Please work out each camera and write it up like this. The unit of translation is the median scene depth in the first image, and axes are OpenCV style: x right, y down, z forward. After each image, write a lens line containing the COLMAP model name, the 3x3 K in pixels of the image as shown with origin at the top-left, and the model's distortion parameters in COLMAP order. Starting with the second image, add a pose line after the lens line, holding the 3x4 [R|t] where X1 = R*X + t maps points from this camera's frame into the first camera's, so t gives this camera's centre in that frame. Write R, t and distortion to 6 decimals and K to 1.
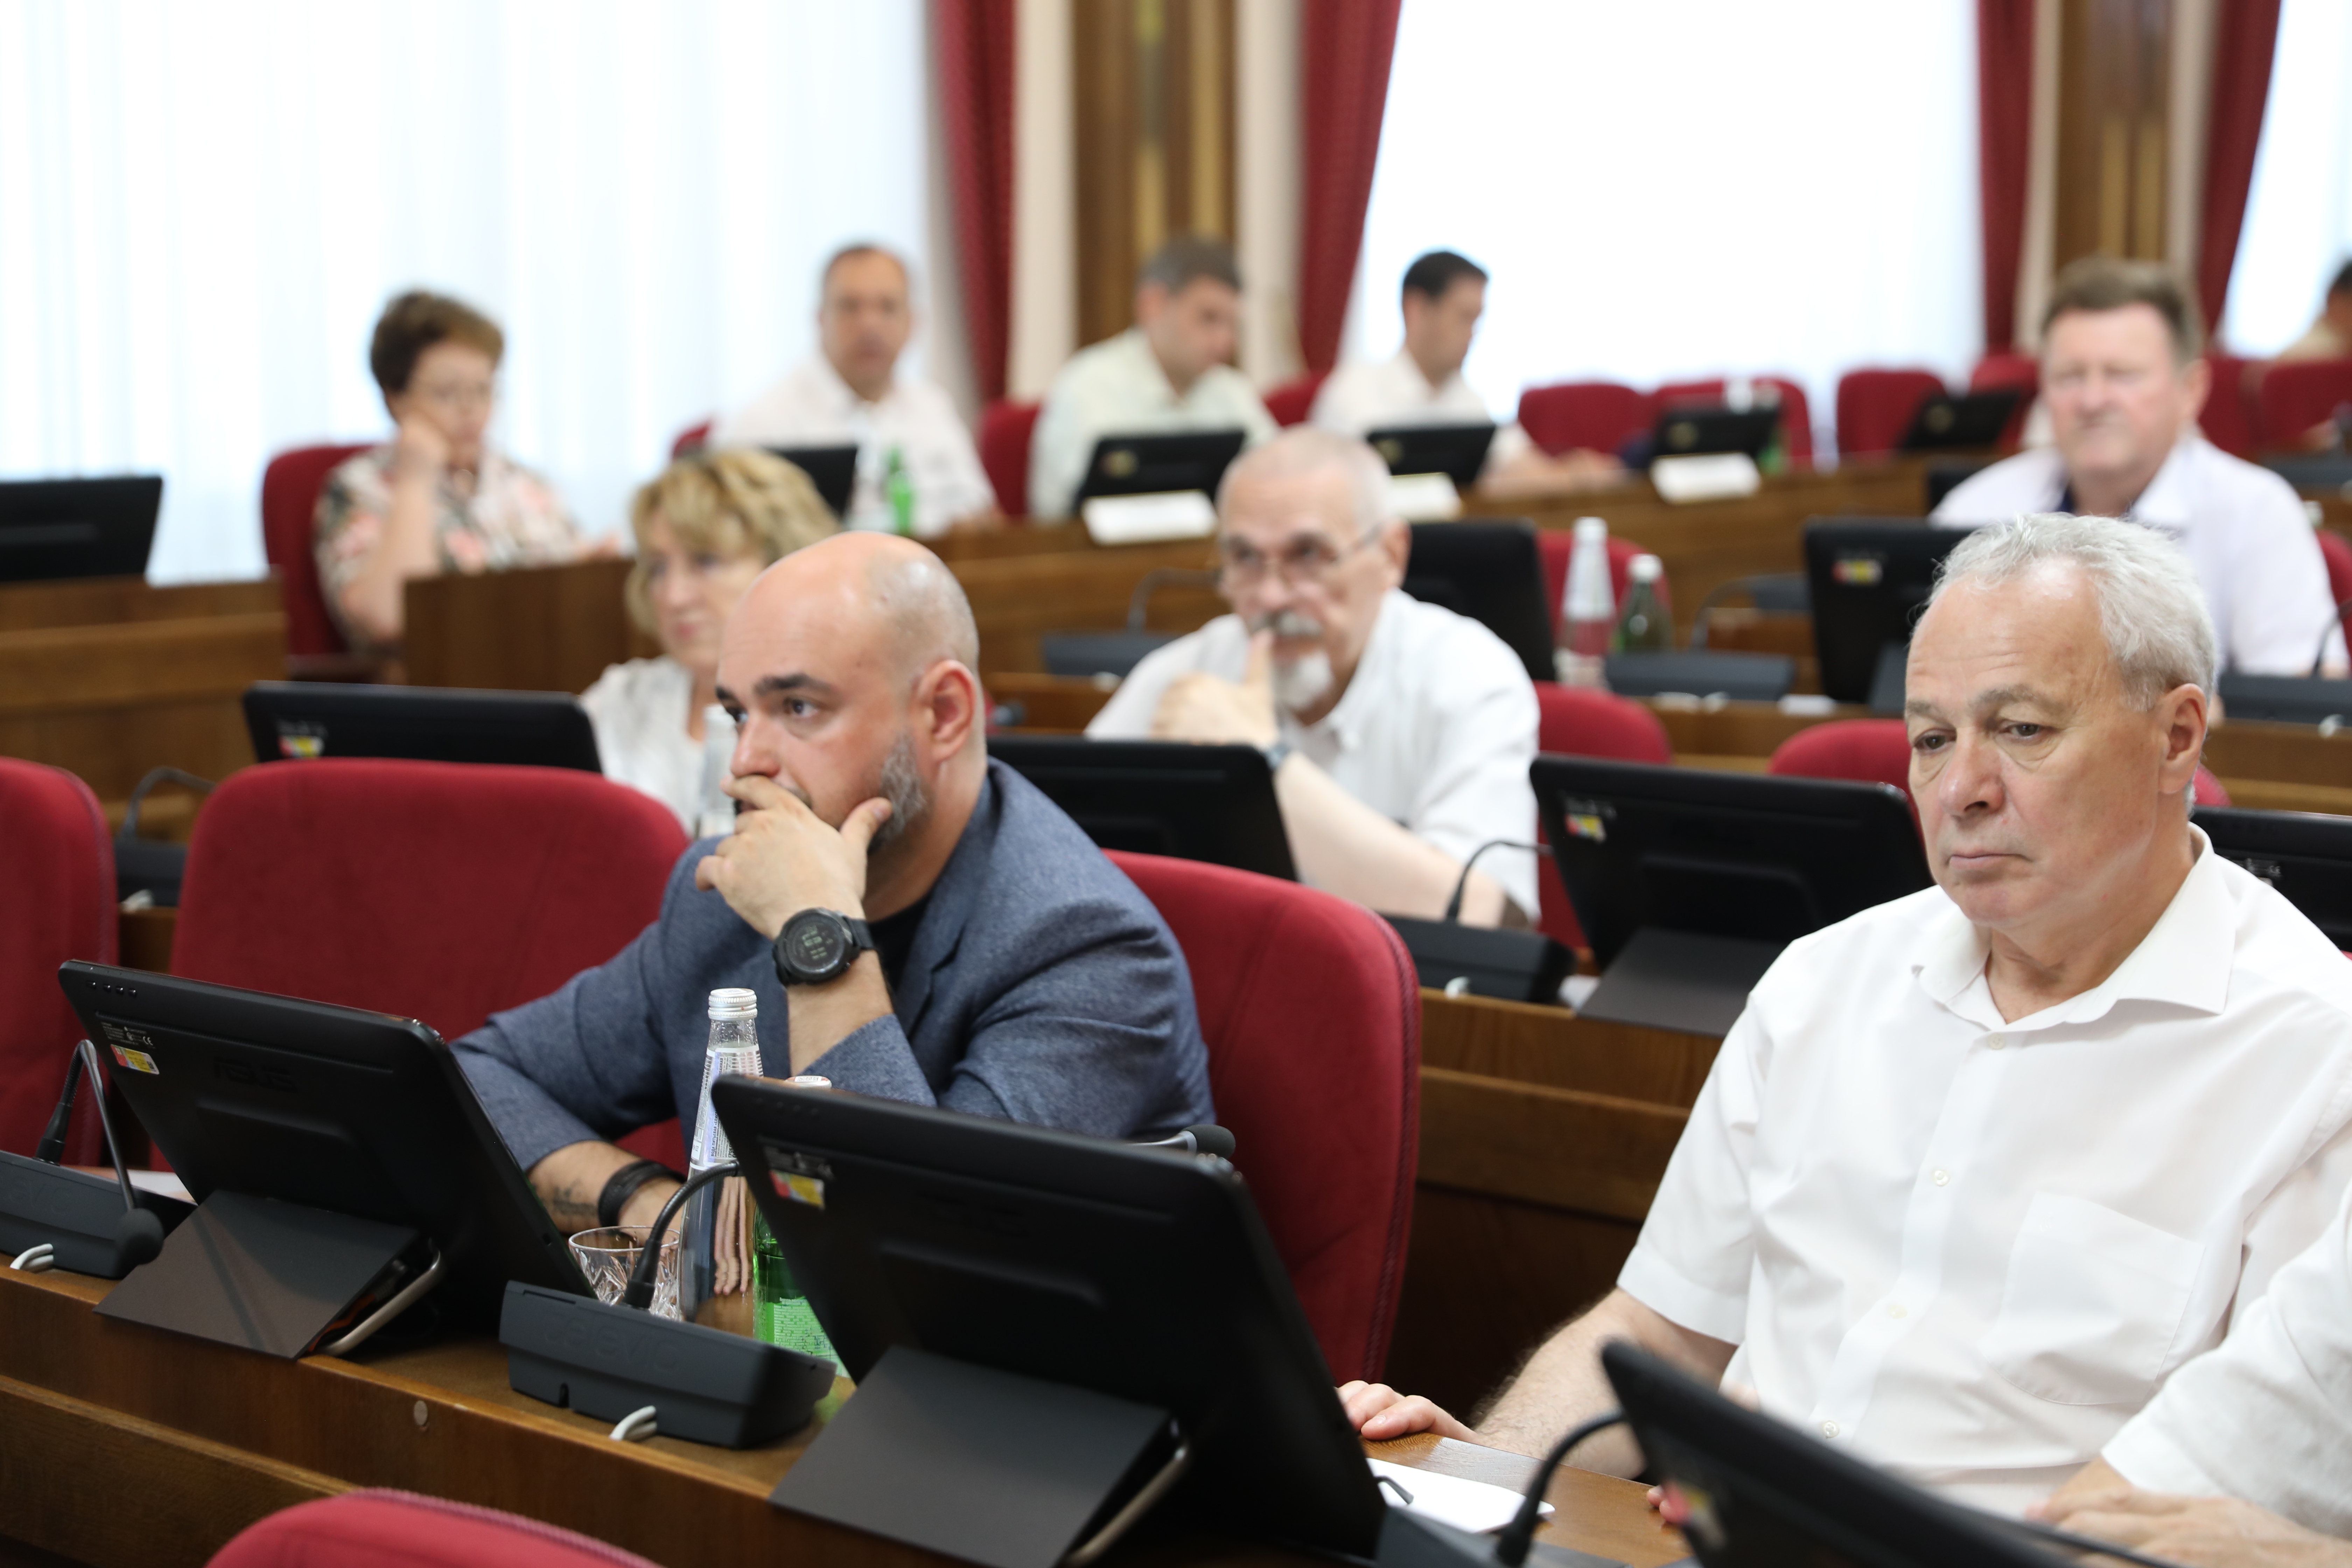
lens RADIAL K [[4727.1, 0, 1176.0], [0, 4727.1, 784.0], [0, 0, 1]] dist [0.667602, 0.019896]
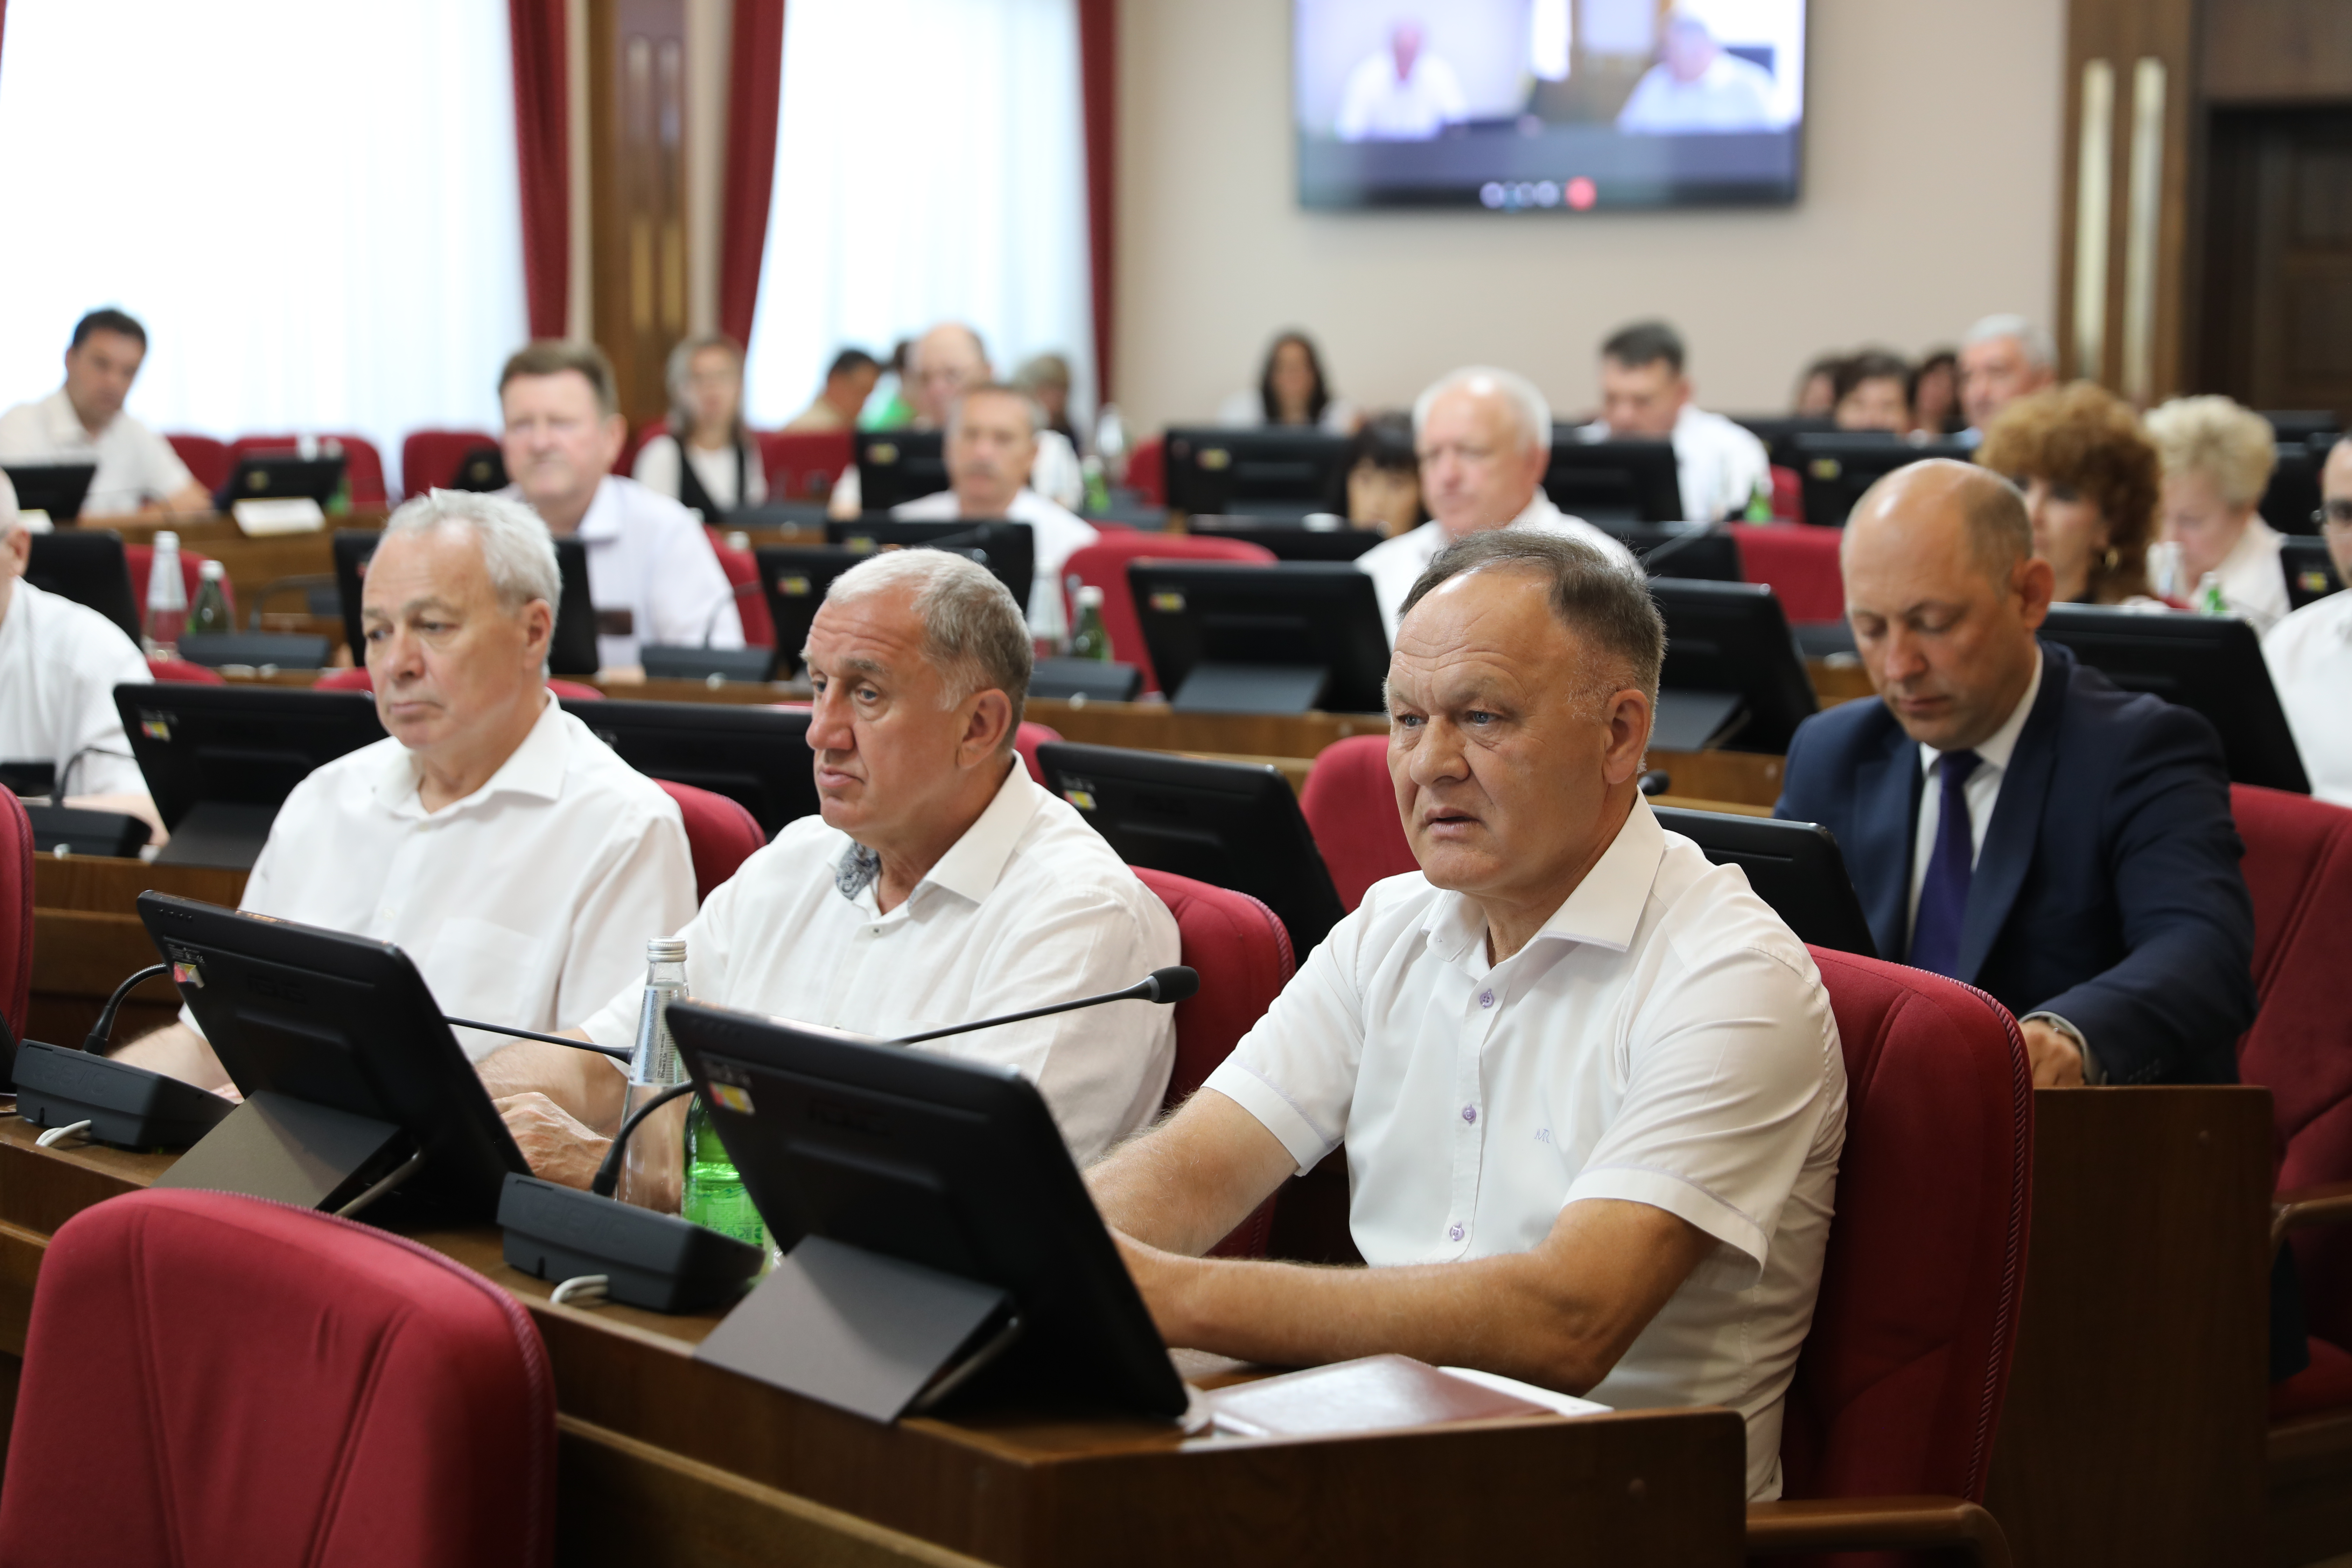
lens RADIAL K [[4727.1, 0, 1176.0], [0, 4727.1, 784.0], [0, 0, 1]] dist [1.017843, -9.615520]
pose [[0.959008, -0.009028, 0.283236, -0.037832], [0.013576, 0.999808, -0.014100, 0.064185], [-0.283054, 0.017367, 0.958947, -0.563092]]
